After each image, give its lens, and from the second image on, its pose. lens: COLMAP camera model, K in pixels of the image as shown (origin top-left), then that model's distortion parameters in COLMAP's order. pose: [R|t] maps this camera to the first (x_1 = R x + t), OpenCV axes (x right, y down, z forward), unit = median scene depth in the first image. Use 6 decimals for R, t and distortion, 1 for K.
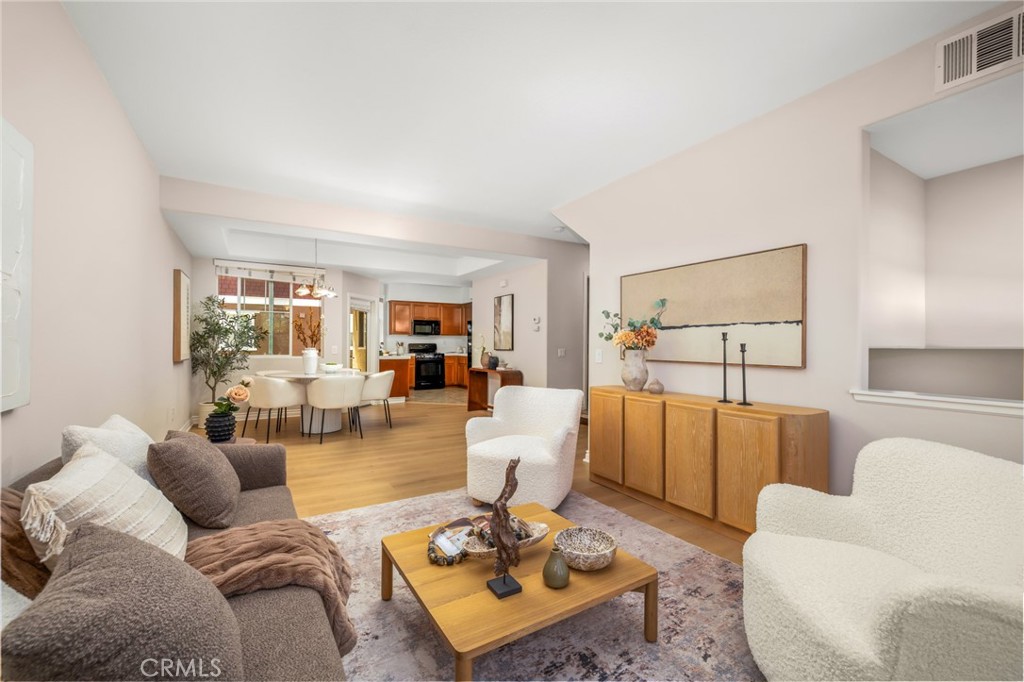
lens RADIAL K [[430.6, 0, 512.0], [0, 430.6, 341.0], [0, 0, 1]] dist [0.002973, 0.000108]
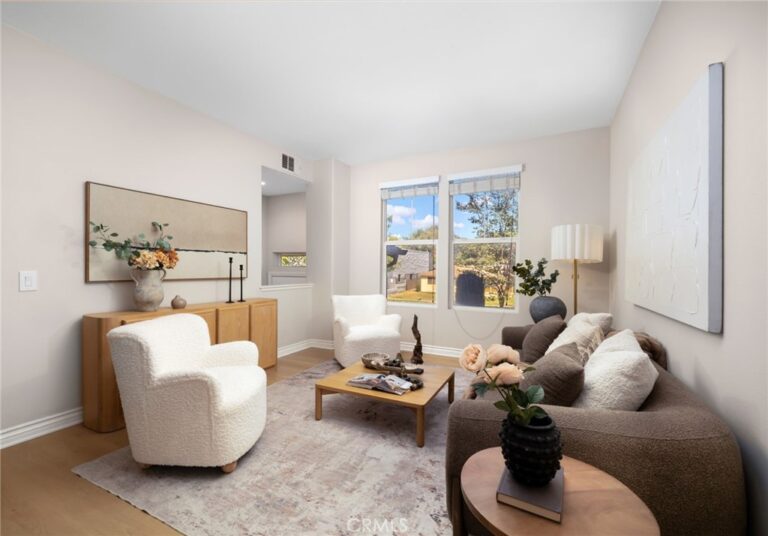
lens RADIAL K [[337.6, 0, 370.1], [0, 337.6, 267.5], [0, 0, 1]] dist [0.000572, 0.000109]
pose [[-0.511299, -0.010294, 0.859342, -0.313059], [-0.013205, 0.999904, 0.004121, 0.001791], [-0.859302, -0.009240, -0.511386, 0.465315]]
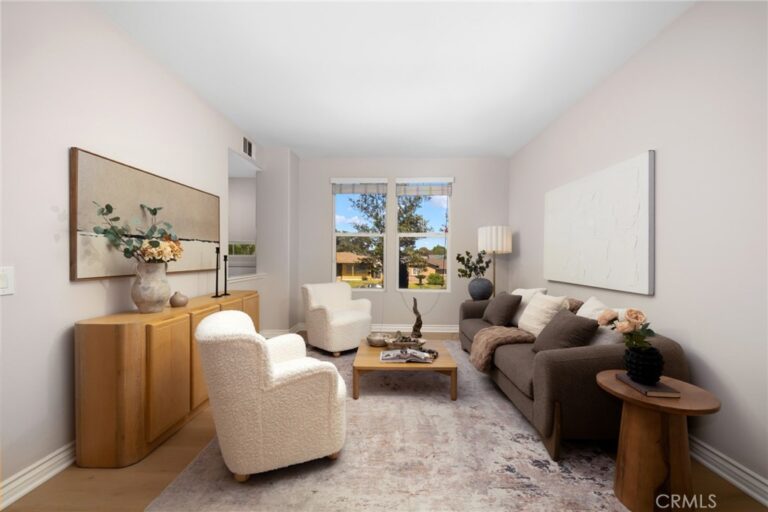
lens RADIAL K [[316.6, 0, 384.0], [0, 316.6, 256.0], [0, 0, 1]] dist [-0.002261, -0.000098]
pose [[-0.841890, -0.013151, 0.539488, -0.202734], [-0.014085, 0.999898, 0.002395, -0.000552], [-0.539465, -0.005582, -0.841990, 0.616432]]
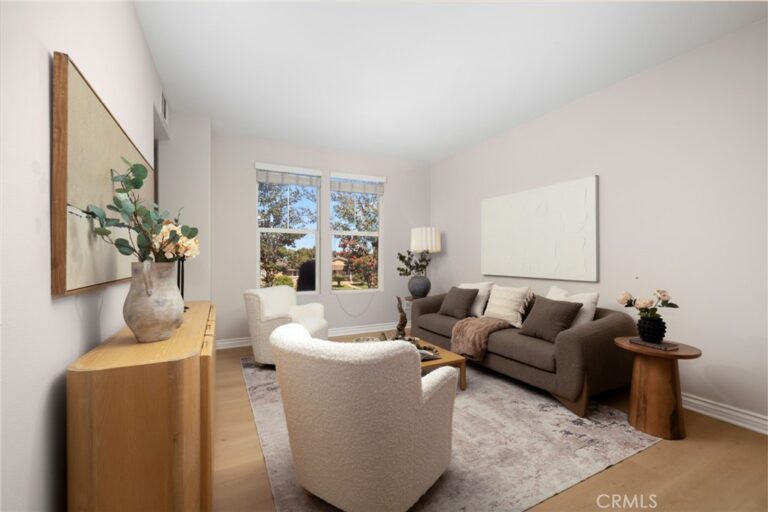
lens RADIAL K [[323.0, 0, 384.0], [0, 323.0, 256.0], [0, 0, 1]] dist [0.002973, 0.000108]
pose [[-0.996616, -0.008845, 0.081722, -0.013789], [-0.009473, 0.999928, -0.007303, 0.005860], [-0.081652, -0.008052, -0.996628, 0.665736]]
